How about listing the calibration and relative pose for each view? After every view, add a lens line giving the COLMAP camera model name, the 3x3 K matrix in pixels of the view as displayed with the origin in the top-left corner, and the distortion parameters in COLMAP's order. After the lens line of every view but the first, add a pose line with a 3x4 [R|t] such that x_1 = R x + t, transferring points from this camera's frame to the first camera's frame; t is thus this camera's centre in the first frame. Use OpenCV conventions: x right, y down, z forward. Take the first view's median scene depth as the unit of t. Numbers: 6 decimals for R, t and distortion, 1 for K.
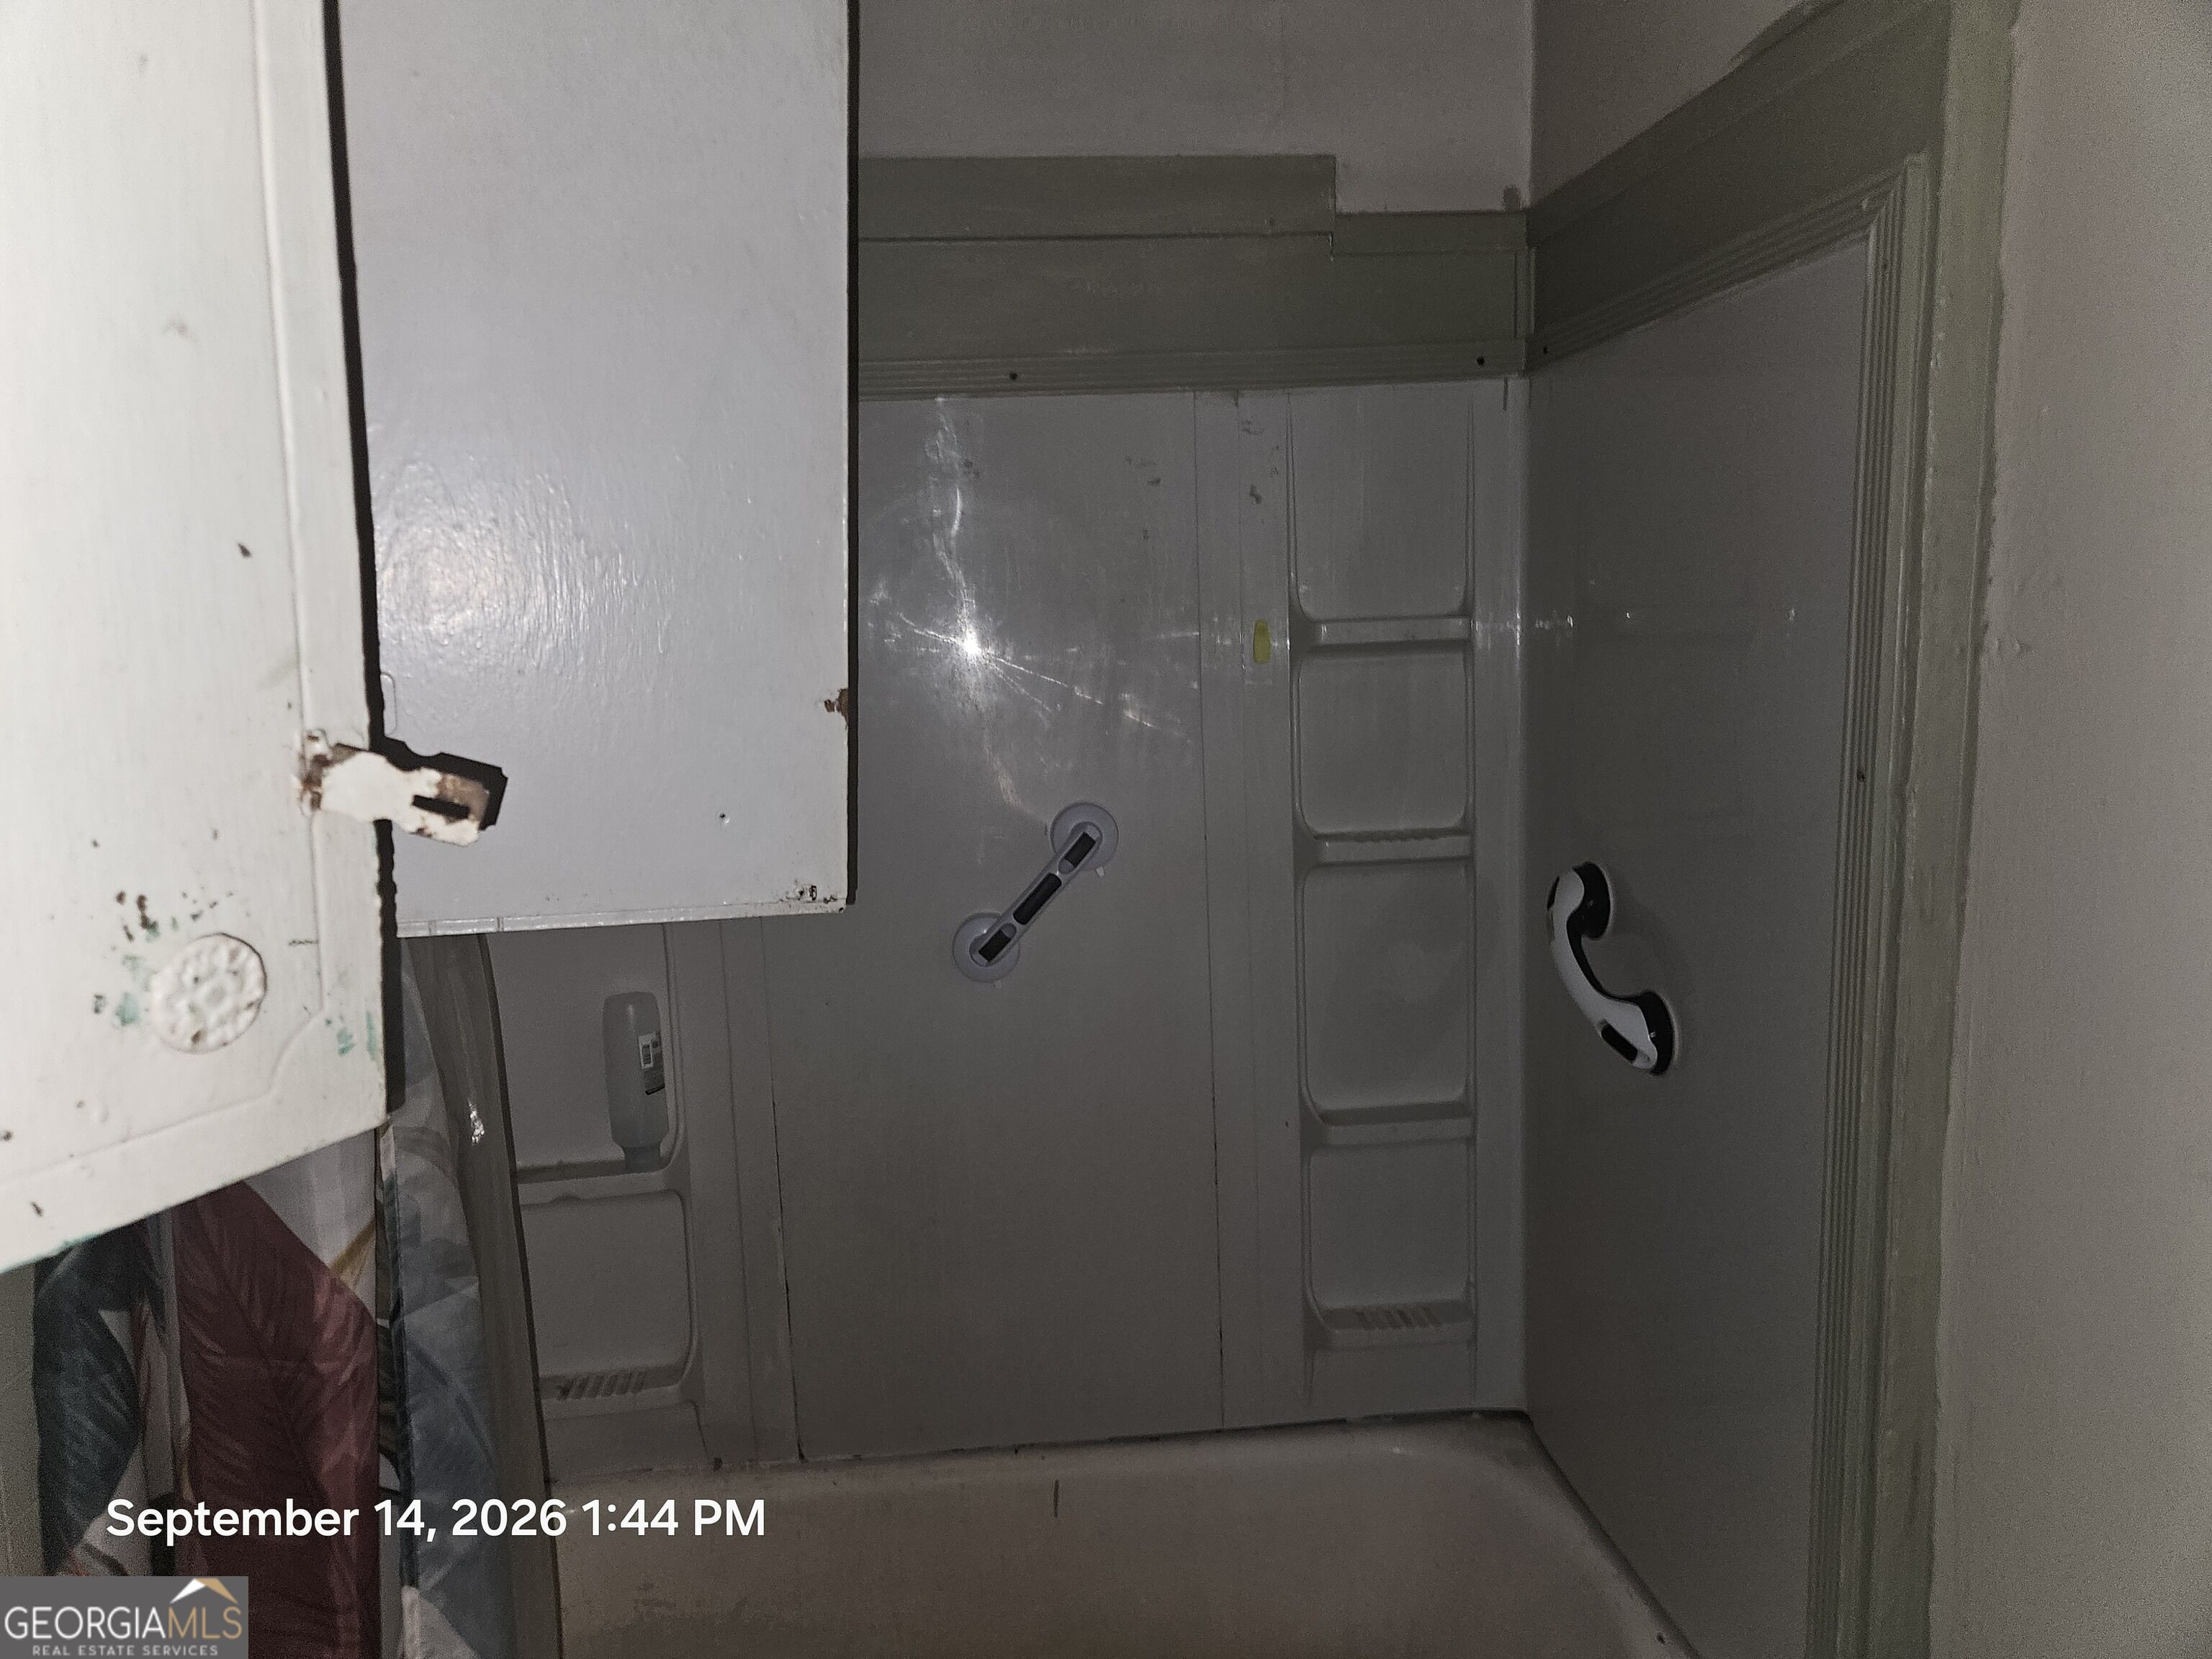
lens RADIAL K [[1490.9, 0, 1104.8], [0, 1490.9, 826.6], [0, 0, 1]] dist [0.029014, -0.009314]
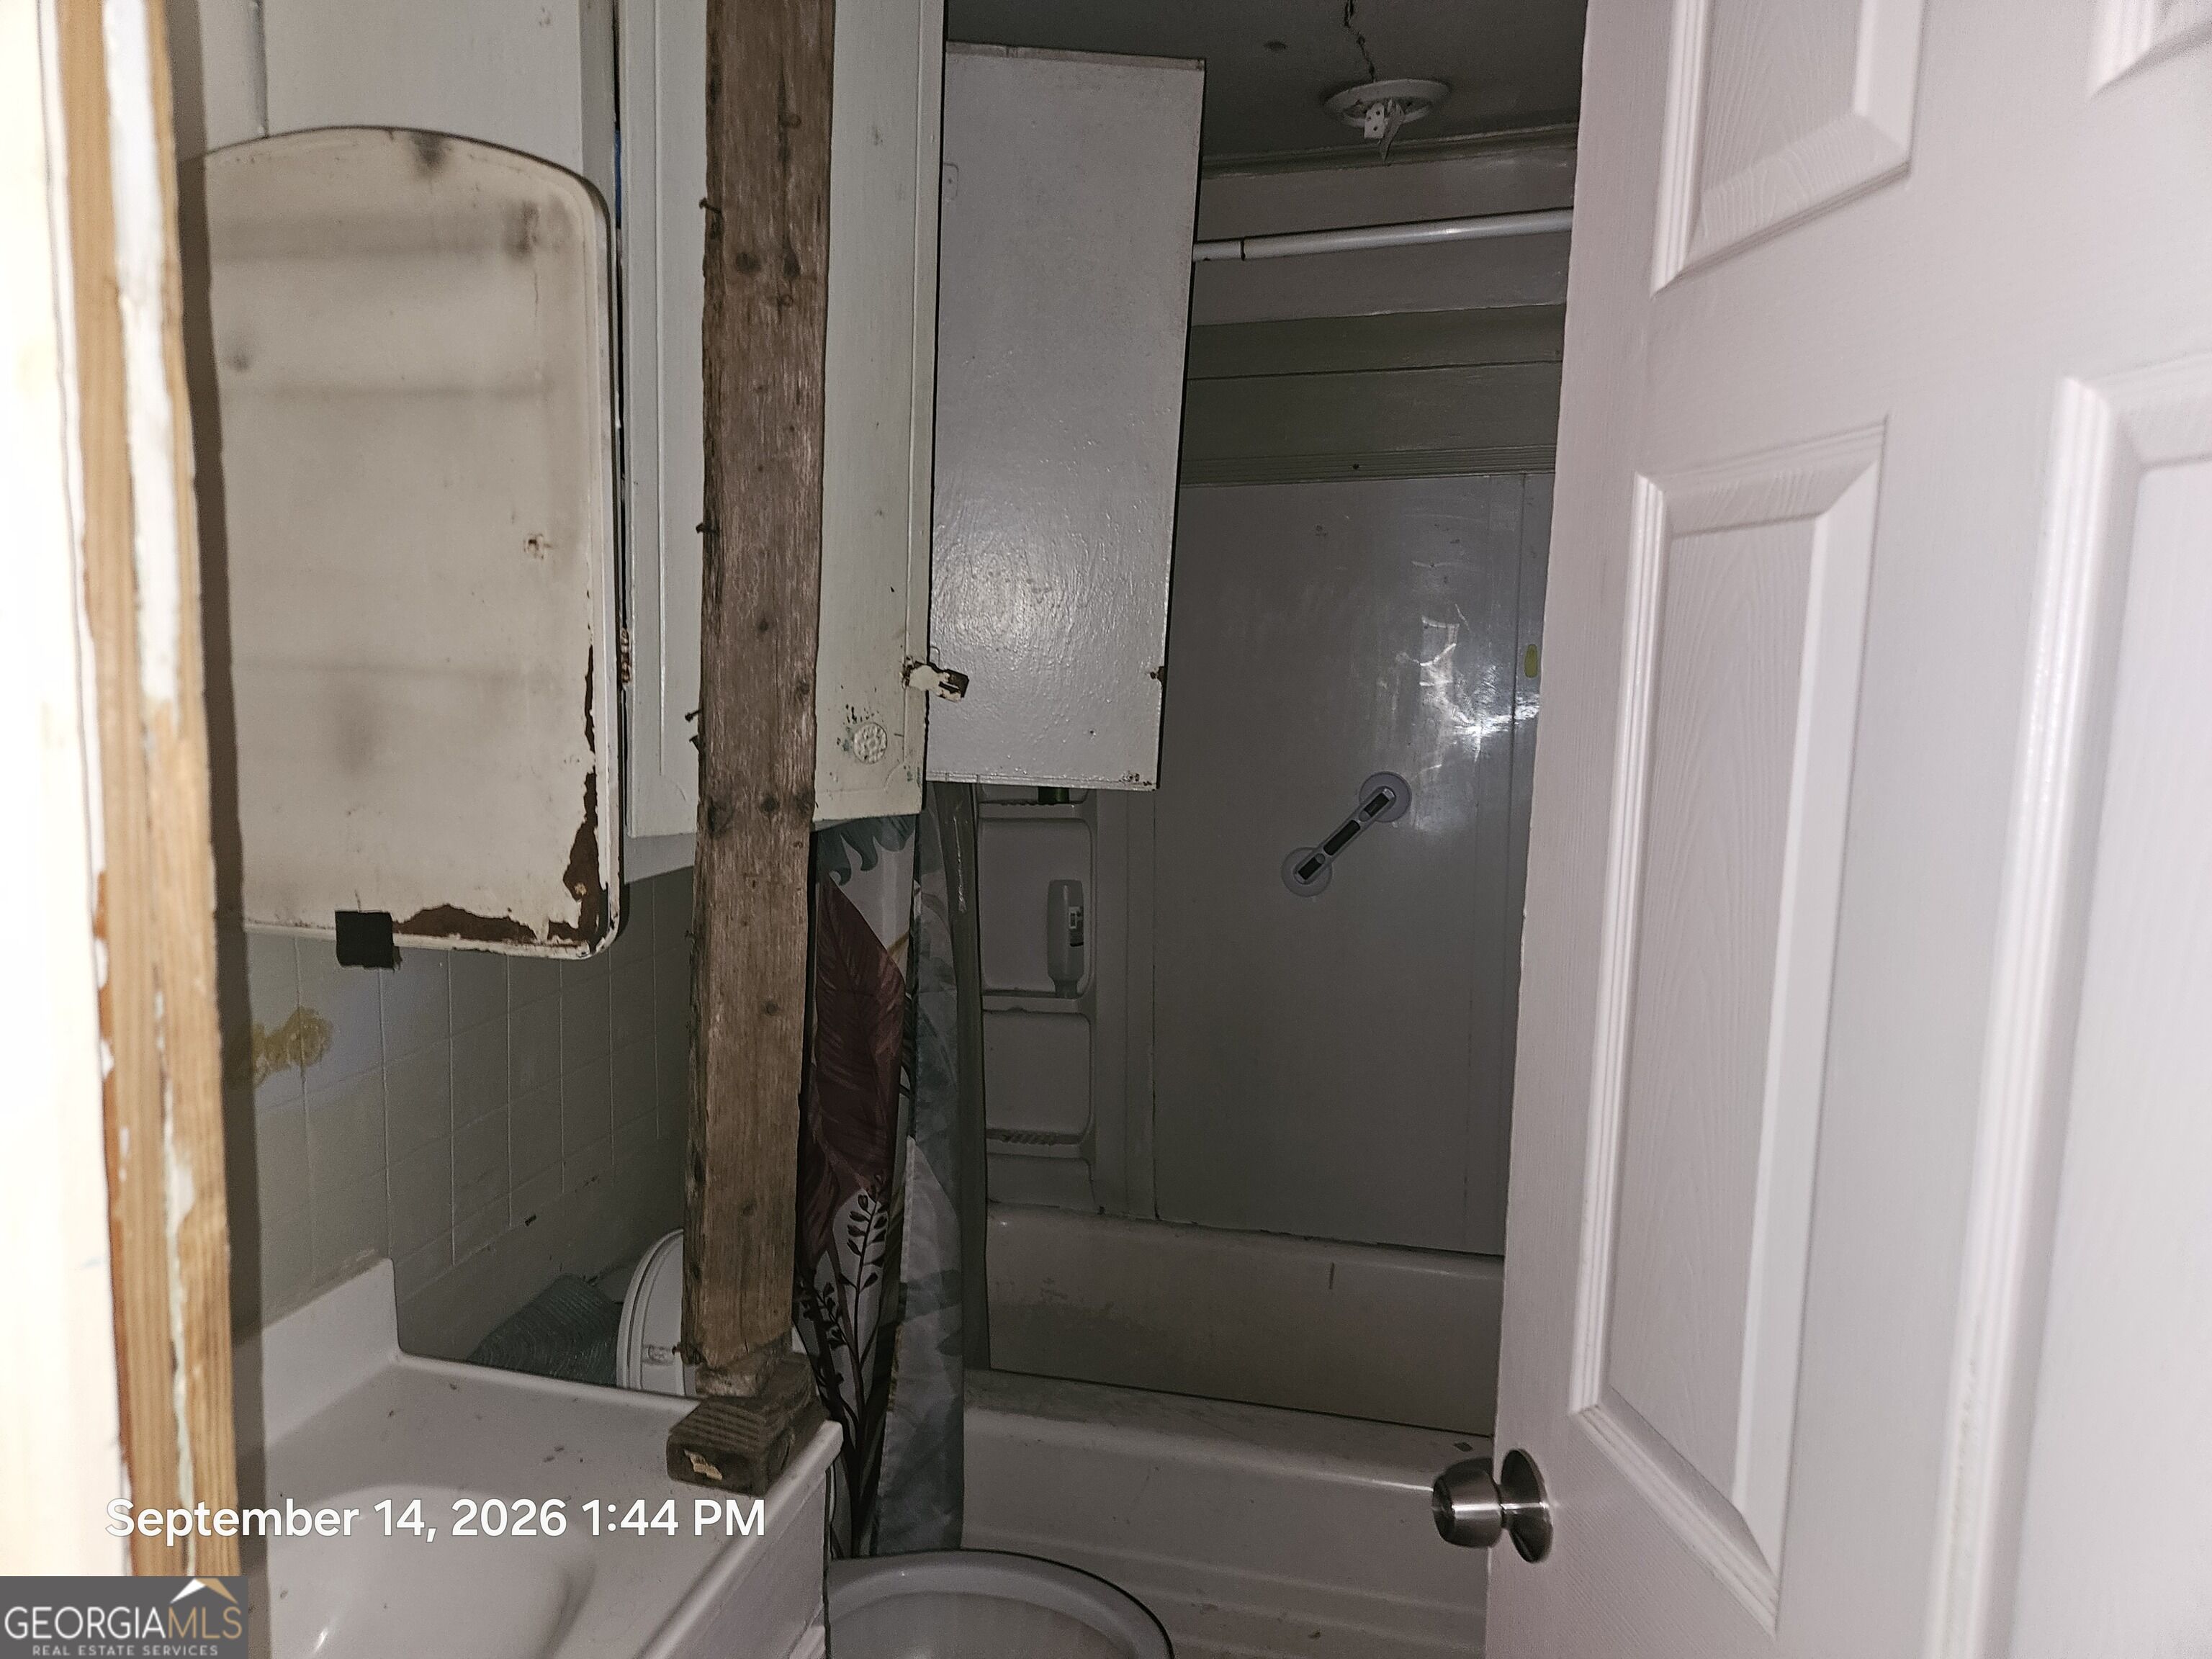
lens RADIAL K [[1490.9, 0, 1105.3], [0, 1490.9, 831.6], [0, 0, 1]] dist [0.029014, -0.009314]
pose [[0.943772, 0.070669, -0.322957, 0.340012], [-0.076206, 0.997082, -0.004514, 0.114241], [0.321695, 0.028872, 0.946403, -0.691195]]
